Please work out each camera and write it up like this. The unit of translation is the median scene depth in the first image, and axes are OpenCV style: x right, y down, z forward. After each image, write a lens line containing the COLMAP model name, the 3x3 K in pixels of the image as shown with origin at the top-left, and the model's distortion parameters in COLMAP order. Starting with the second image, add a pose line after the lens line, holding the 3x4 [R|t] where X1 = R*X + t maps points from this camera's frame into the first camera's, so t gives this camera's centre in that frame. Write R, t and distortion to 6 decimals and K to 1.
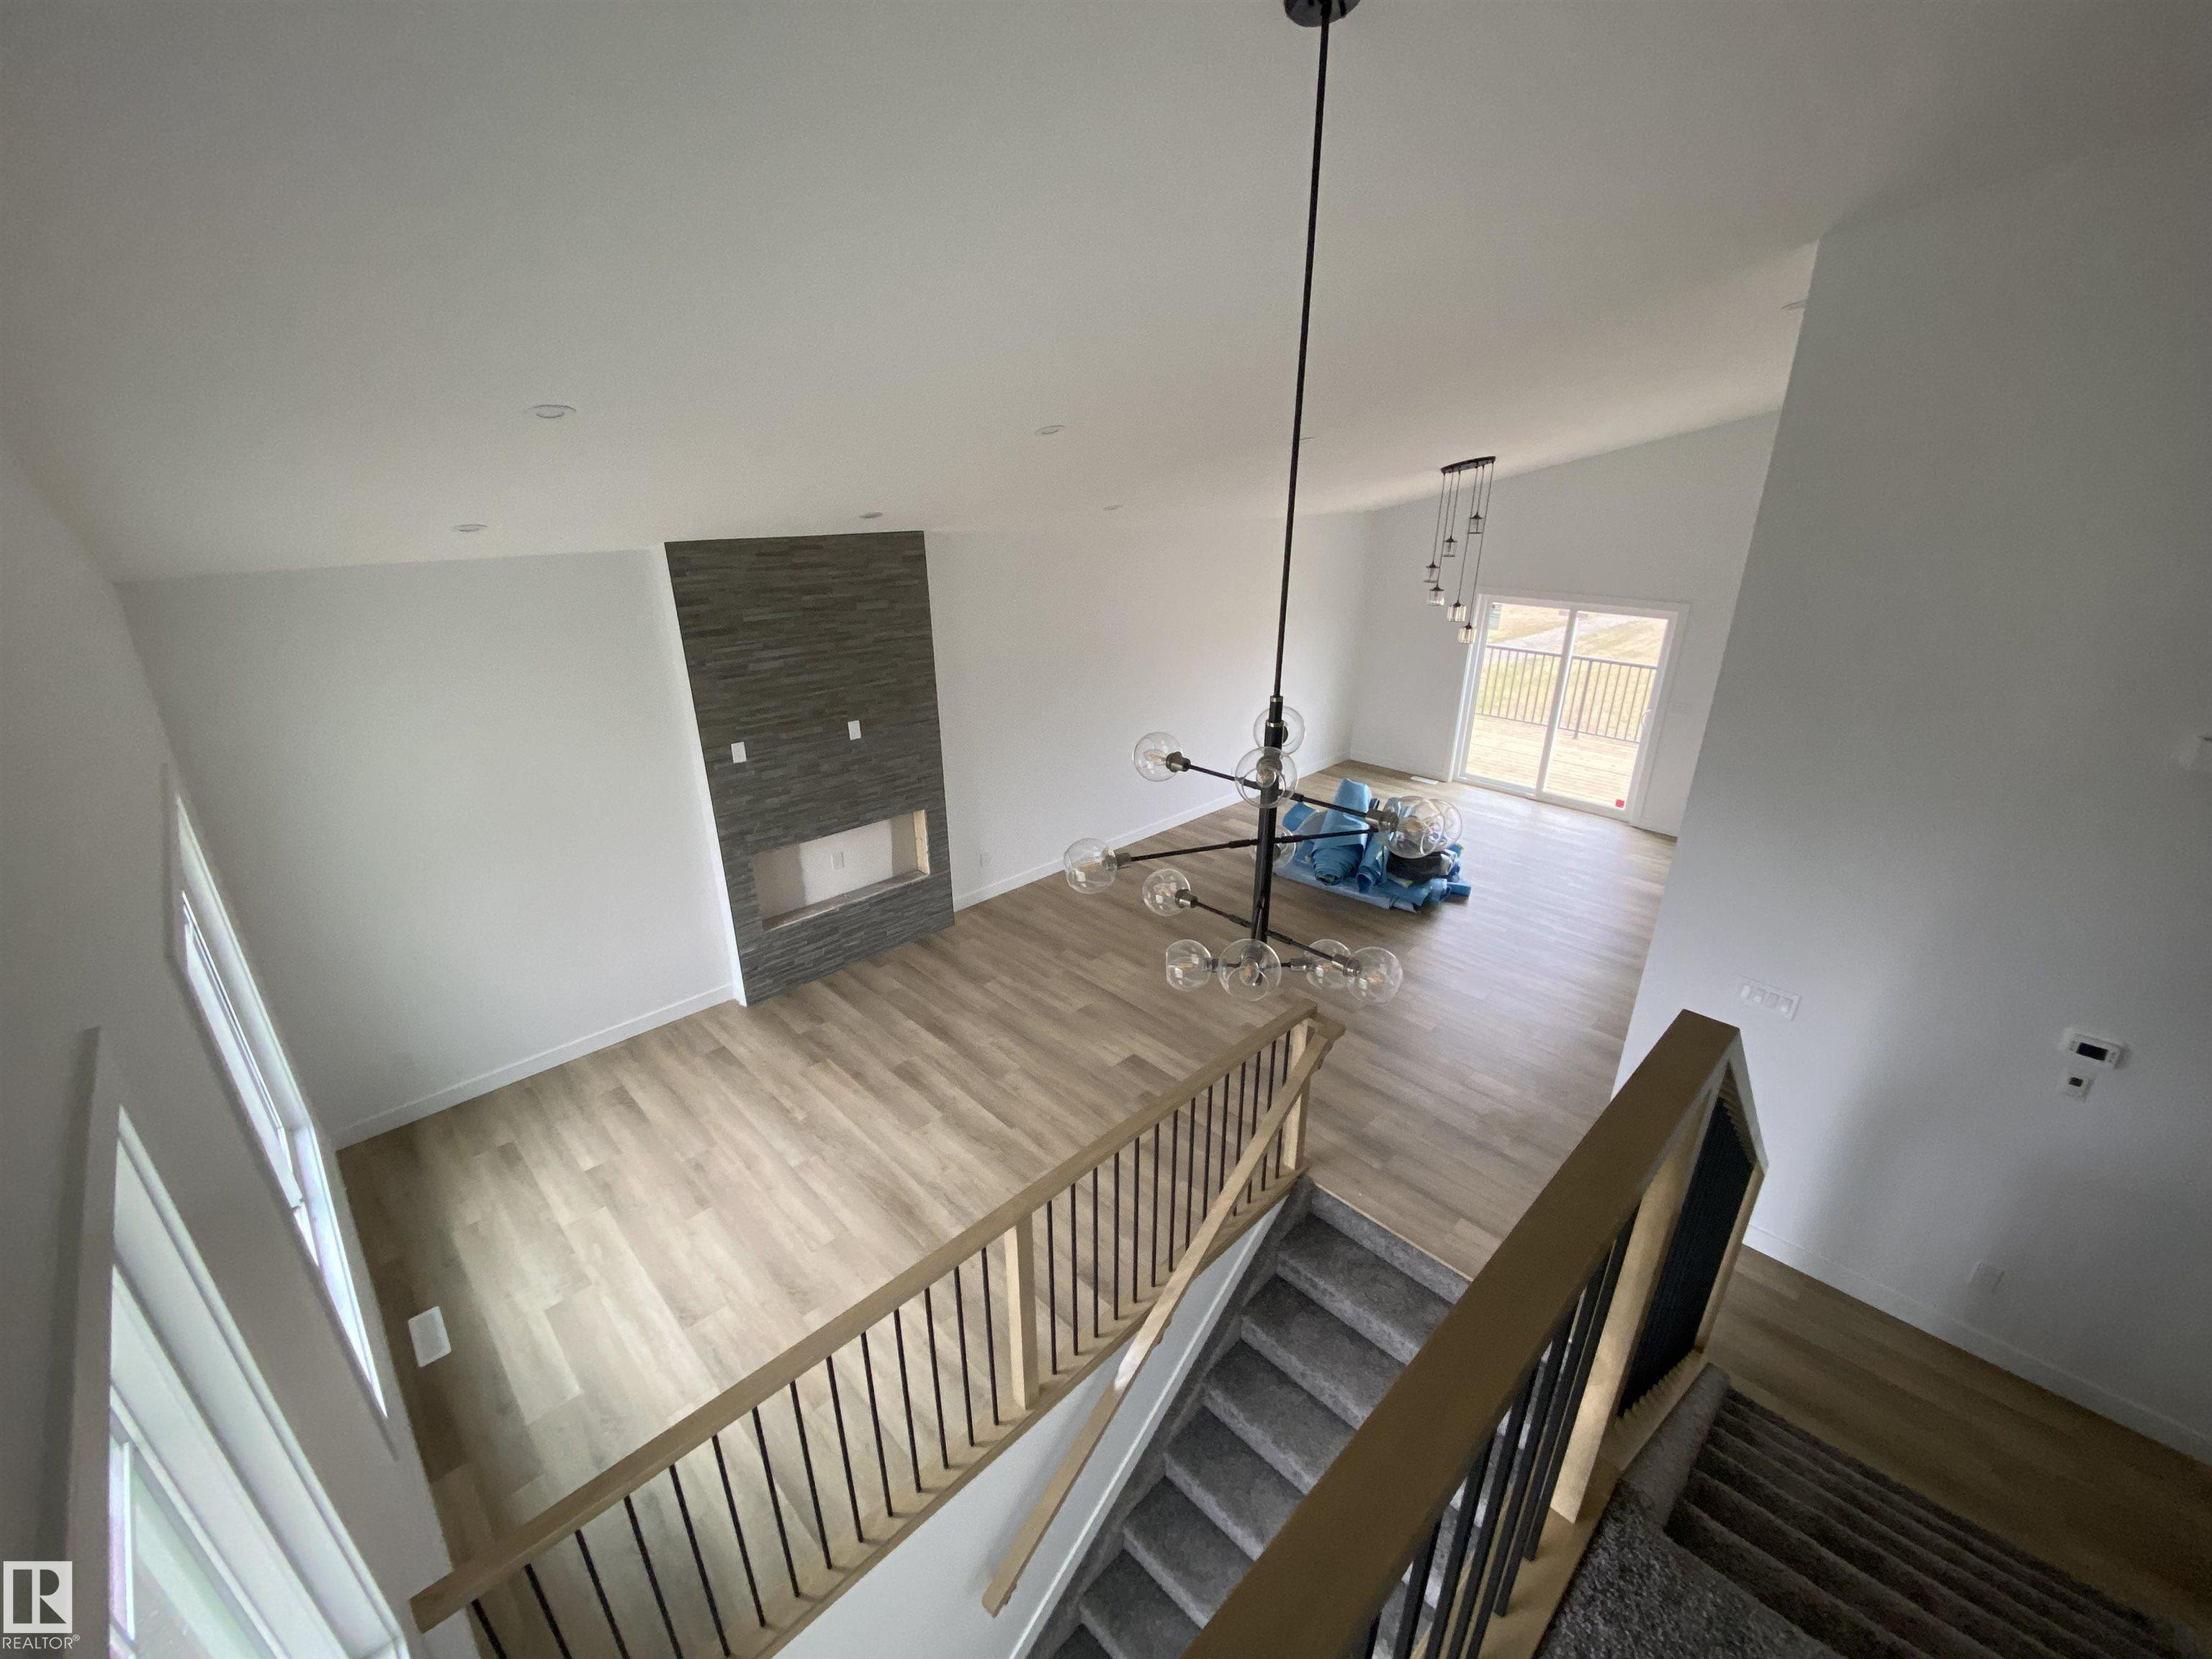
lens RADIAL K [[900.4, 0, 1106.0], [0, 900.4, 829.5], [0, 0, 1]] dist [-0.000338, -0.000208]
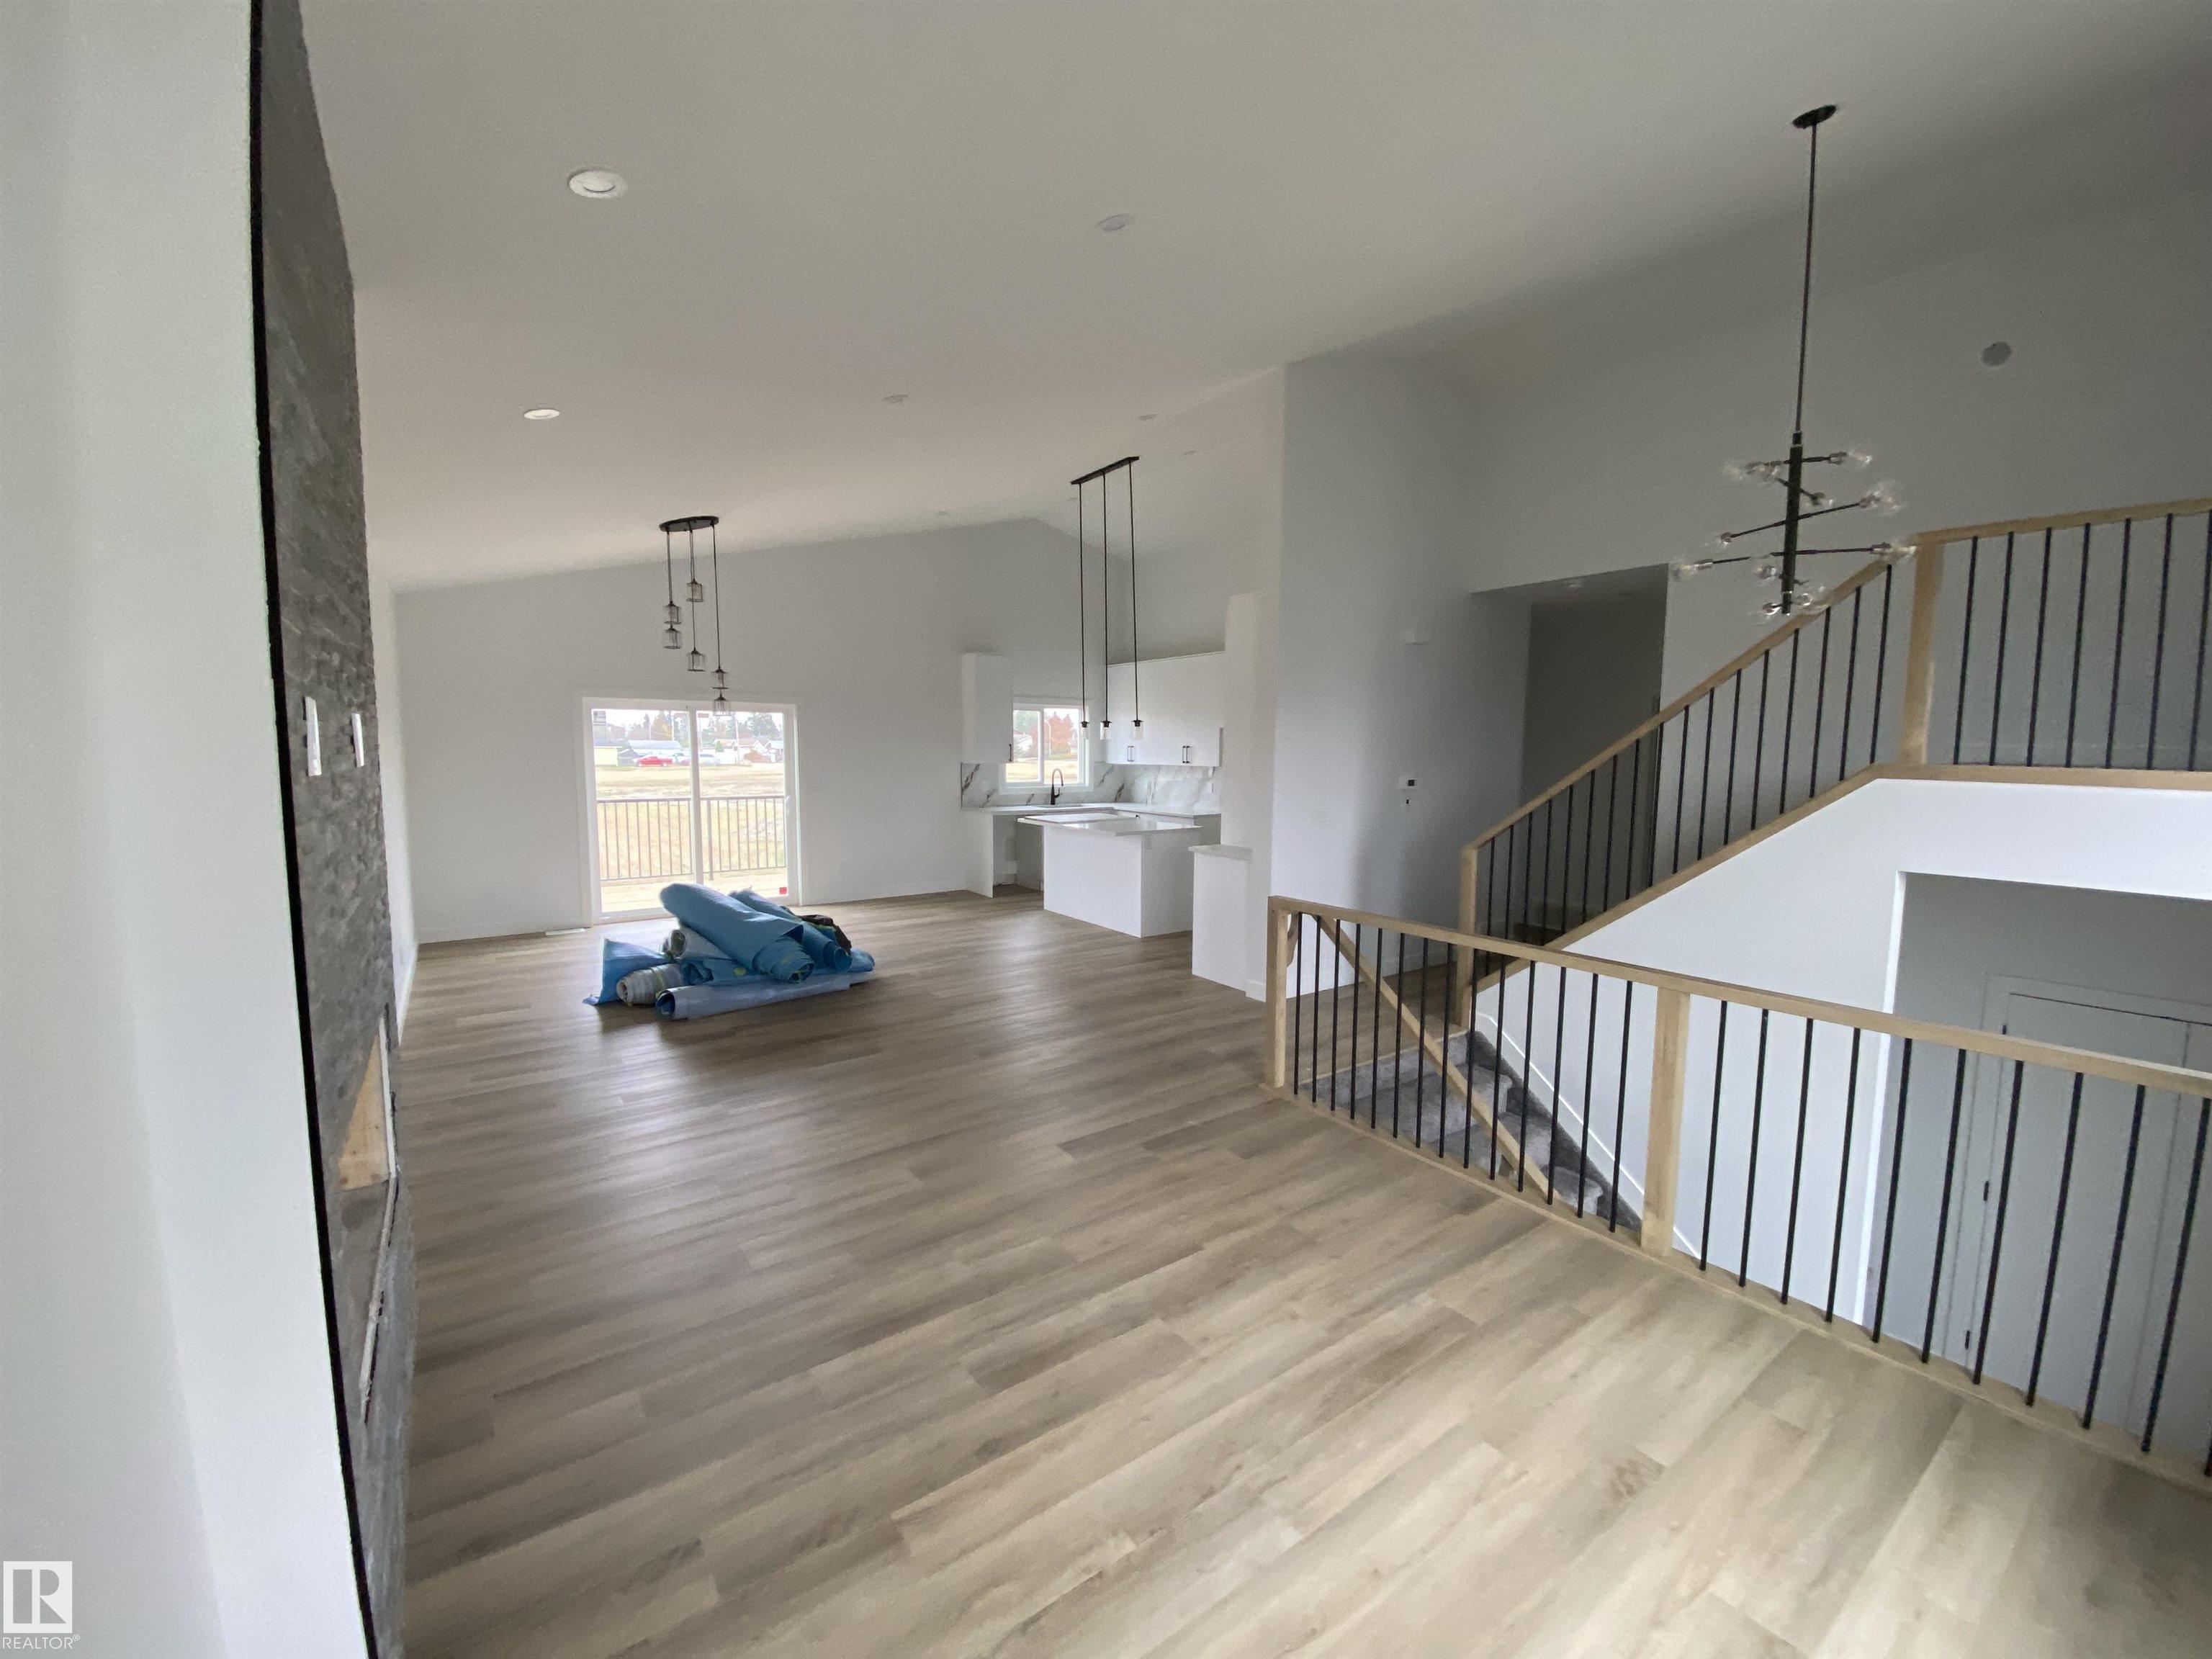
lens RADIAL K [[908.0, 0, 1106.0], [0, 908.0, 829.5], [0, 0, 1]] dist [-0.014846, -0.000196]
pose [[0.149614, -0.093352, 0.984328, -0.663677], [0.364900, 0.930469, 0.032781, 0.011454], [-0.918947, 0.354277, 0.173275, 0.788640]]
